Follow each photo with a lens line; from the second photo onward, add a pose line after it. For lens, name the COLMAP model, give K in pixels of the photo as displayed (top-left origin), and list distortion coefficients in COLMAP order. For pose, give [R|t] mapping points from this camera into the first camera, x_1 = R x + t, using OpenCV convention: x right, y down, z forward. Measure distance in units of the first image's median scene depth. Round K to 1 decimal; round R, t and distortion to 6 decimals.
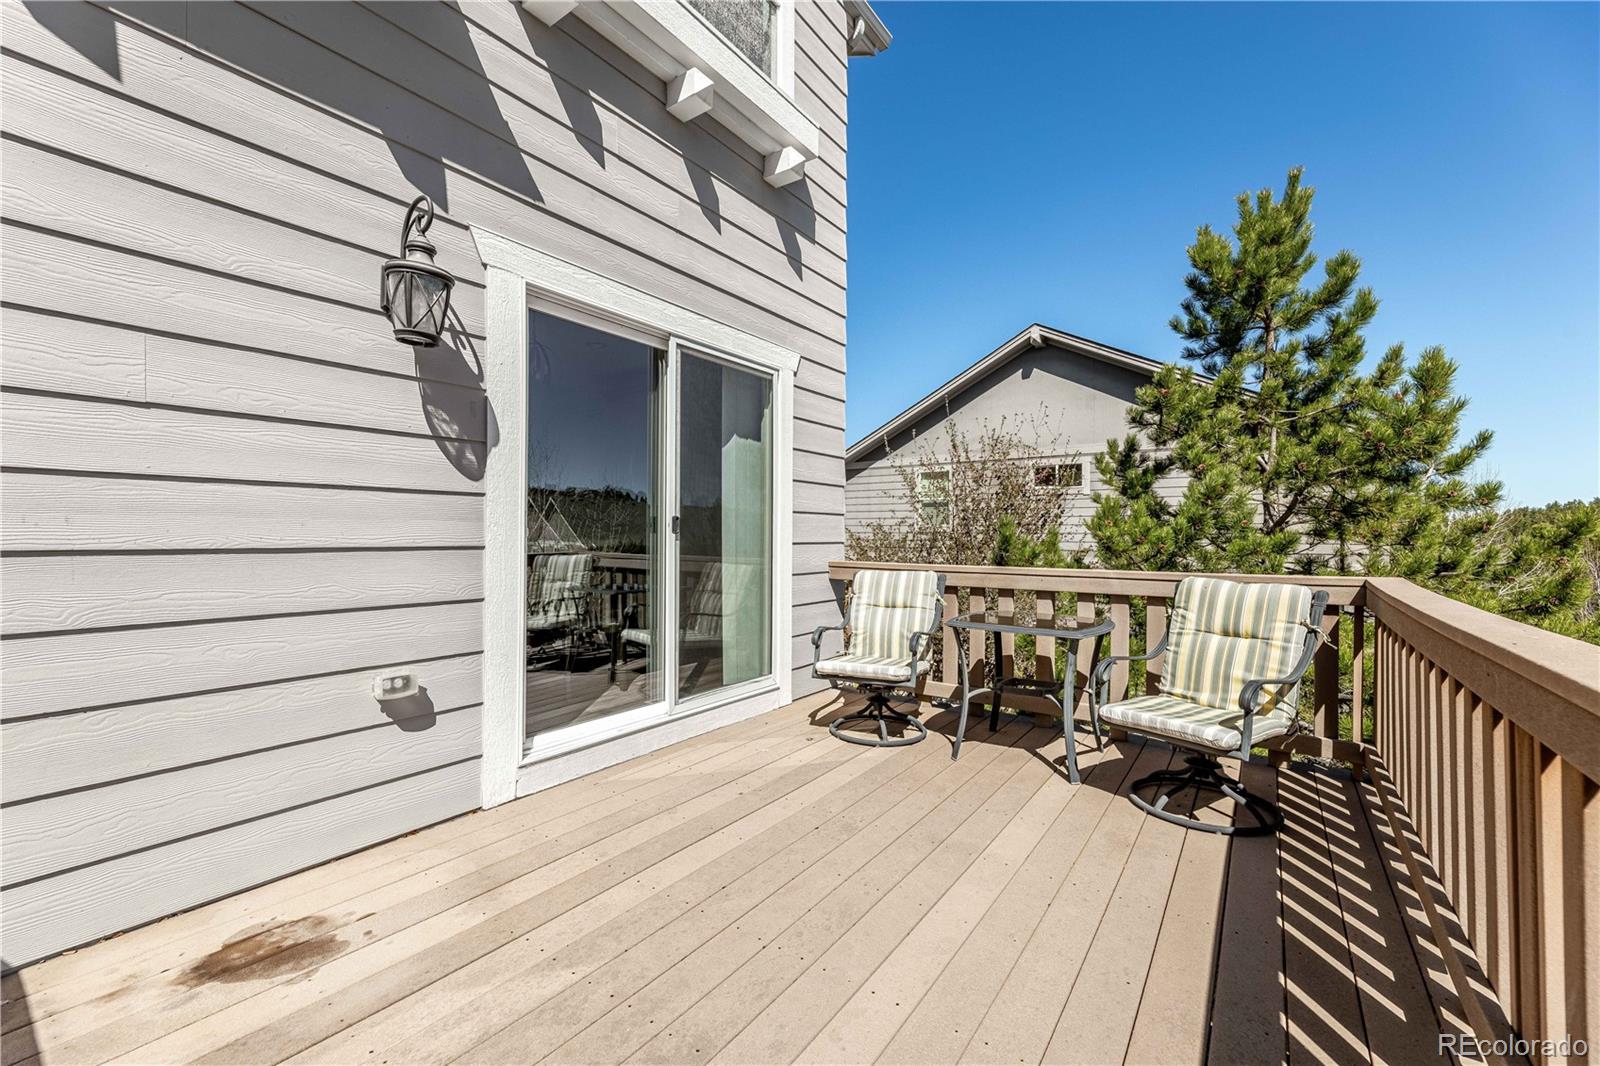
lens RADIAL K [[645.7, 0, 791.3], [0, 645.7, 531.2], [0, 0, 1]] dist [-0.001816, 0.000260]
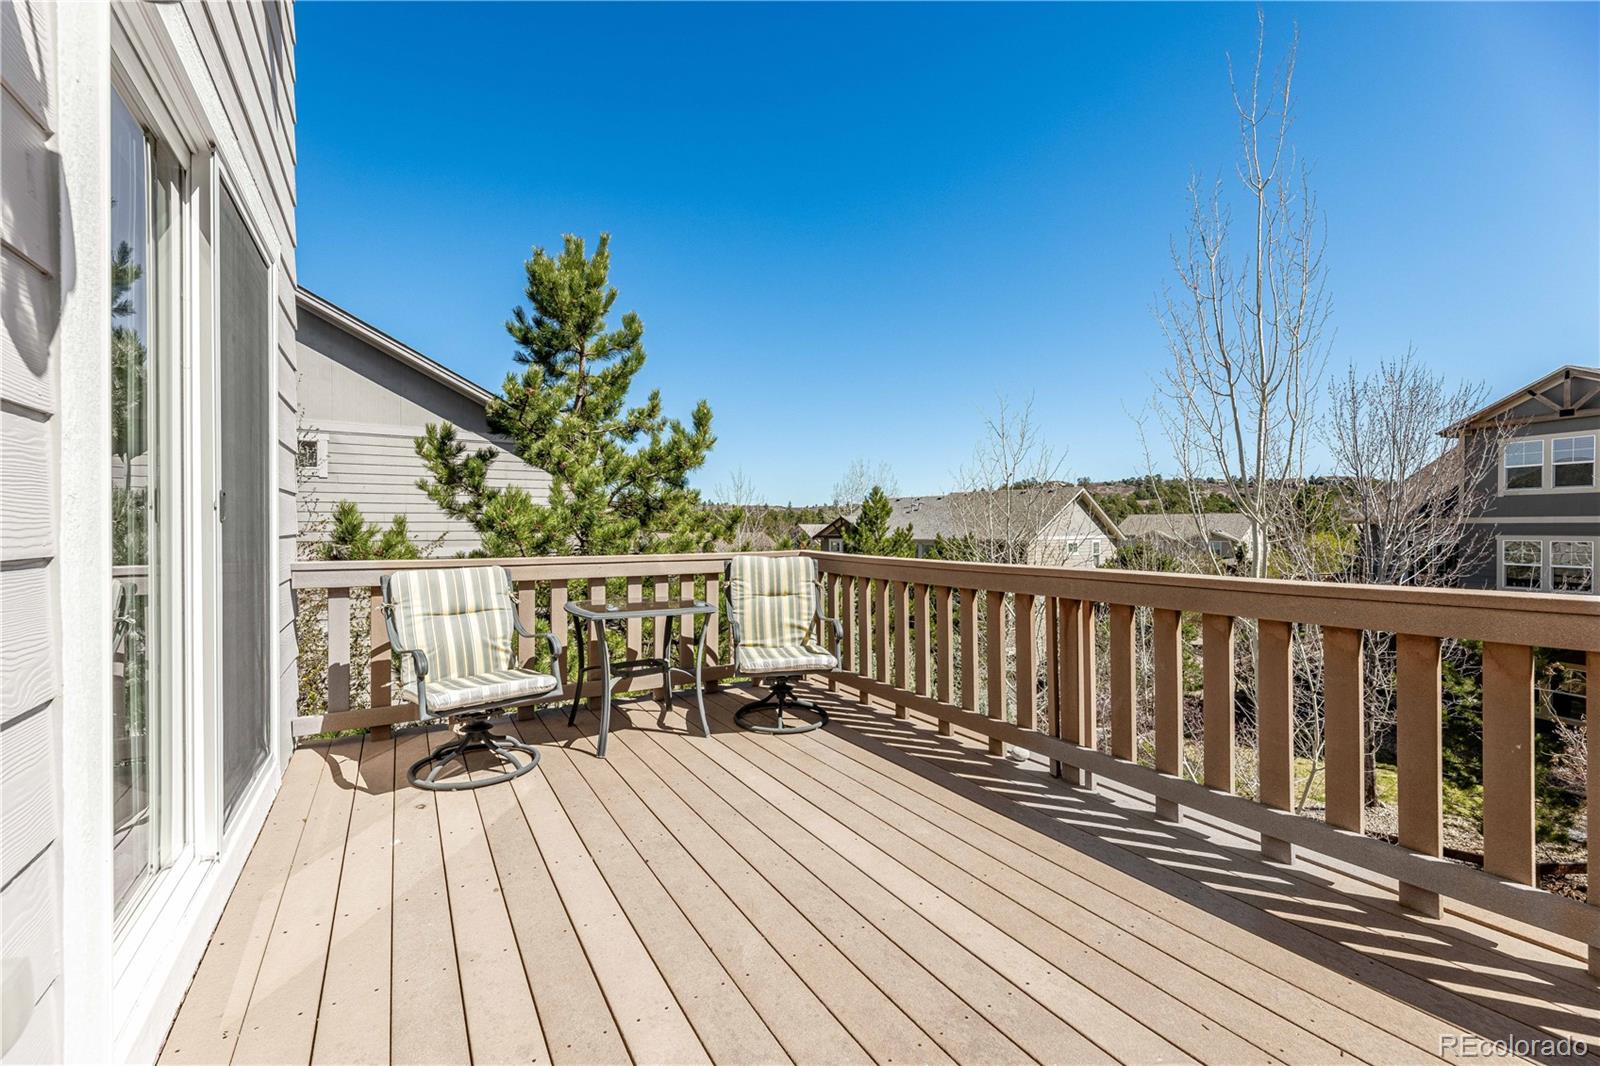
lens RADIAL K [[645.7, 0, 790.8], [0, 645.7, 526.7], [0, 0, 1]] dist [-0.001816, 0.000260]
pose [[0.379343, -0.005064, 0.925242, -0.483661], [-0.004770, 0.999961, 0.007429, 0.001100], [-0.925244, -0.007232, 0.379304, 0.346098]]
